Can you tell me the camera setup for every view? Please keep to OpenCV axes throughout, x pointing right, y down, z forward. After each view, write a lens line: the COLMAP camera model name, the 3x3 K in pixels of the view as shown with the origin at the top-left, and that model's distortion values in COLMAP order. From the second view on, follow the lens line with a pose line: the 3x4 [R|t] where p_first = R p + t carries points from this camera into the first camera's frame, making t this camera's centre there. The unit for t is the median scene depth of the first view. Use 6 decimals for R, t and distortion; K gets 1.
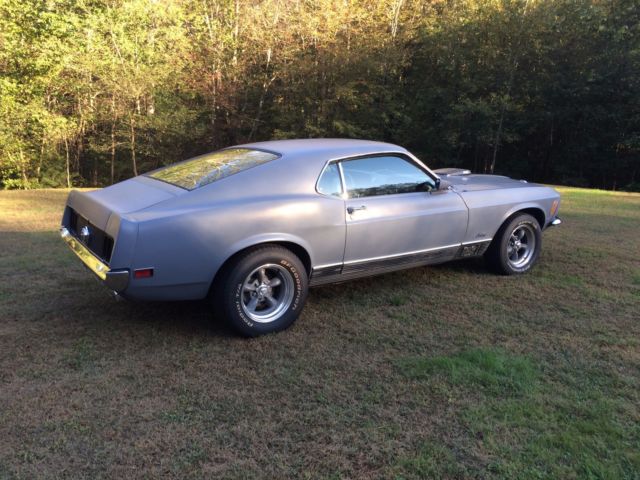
lens RADIAL K [[549.7, 0, 320.0], [0, 549.7, 240.0], [0, 0, 1]] dist [0.077065, -0.112479]
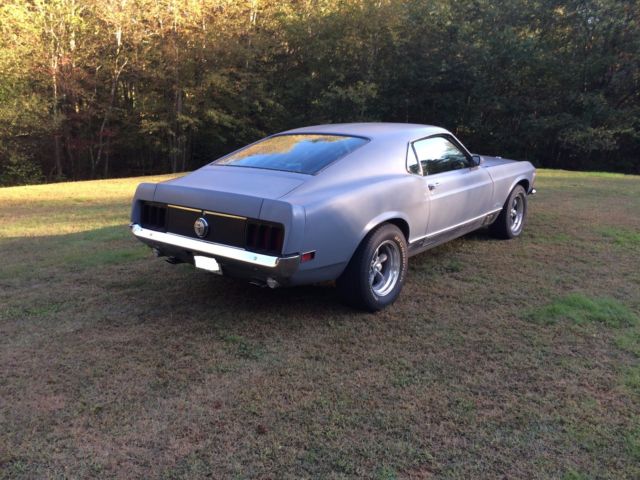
lens RADIAL K [[549.7, 0, 320.0], [0, 549.7, 240.0], [0, 0, 1]] dist [0.077065, -0.112479]
pose [[0.952782, -0.081351, 0.292556, -0.387251], [0.075490, 0.996656, 0.031287, -0.000435], [-0.294123, -0.007725, 0.955736, 0.015408]]
